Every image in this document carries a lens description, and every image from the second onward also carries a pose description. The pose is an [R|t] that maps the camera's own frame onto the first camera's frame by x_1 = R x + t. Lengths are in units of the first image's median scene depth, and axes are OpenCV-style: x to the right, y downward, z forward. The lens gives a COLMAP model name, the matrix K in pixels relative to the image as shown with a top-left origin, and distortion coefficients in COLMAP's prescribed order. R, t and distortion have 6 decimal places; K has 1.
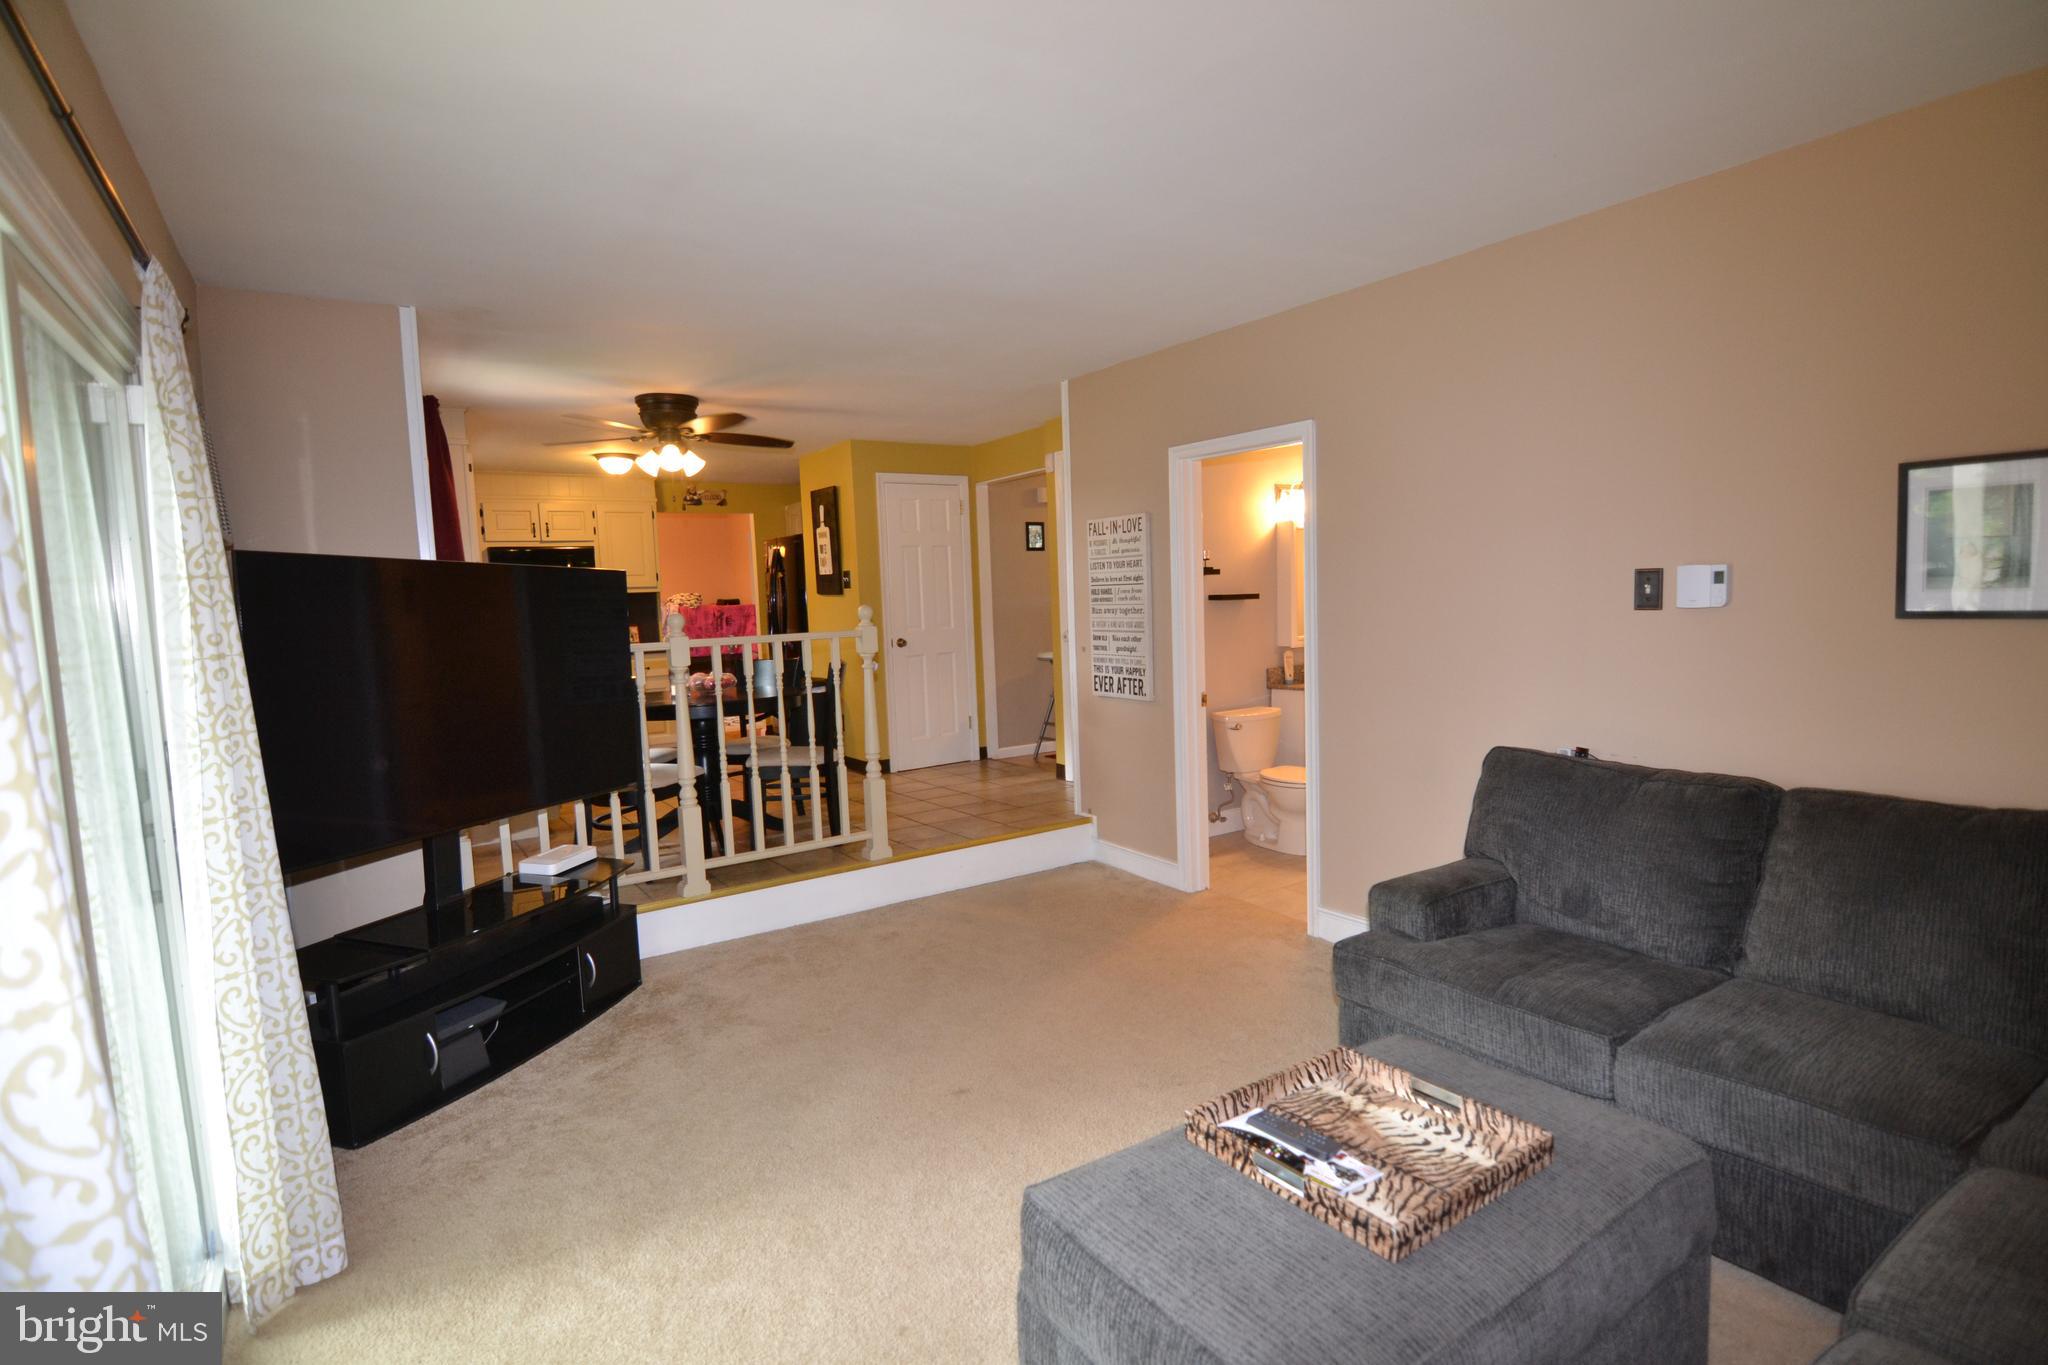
lens RADIAL K [[996.5, 0, 1019.5], [0, 996.5, 679.1], [0, 0, 1]] dist [-0.008357, -0.002334]
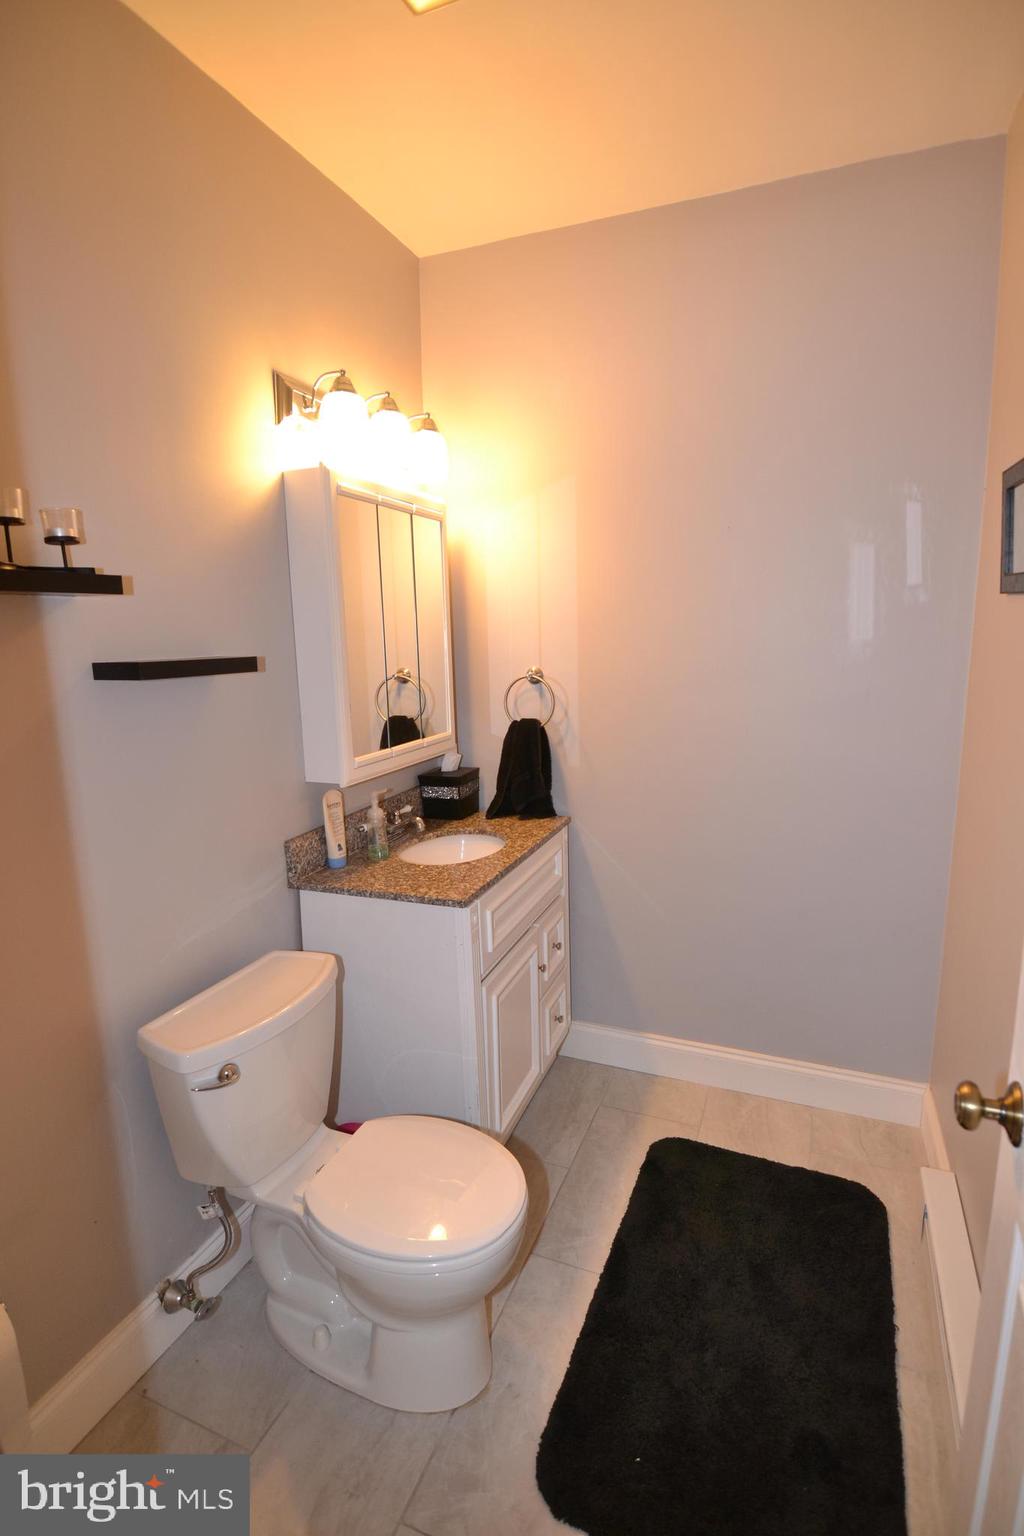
lens RADIAL K [[747.4, 0, 507.6], [0, 747.4, 771.3], [0, 0, 1]] dist [-0.008357, -0.002334]
pose [[0.837214, -0.085240, 0.540191, 0.163008], [0.049769, 0.995555, 0.079961, -0.059534], [-0.544606, -0.040060, 0.837735, 0.699843]]
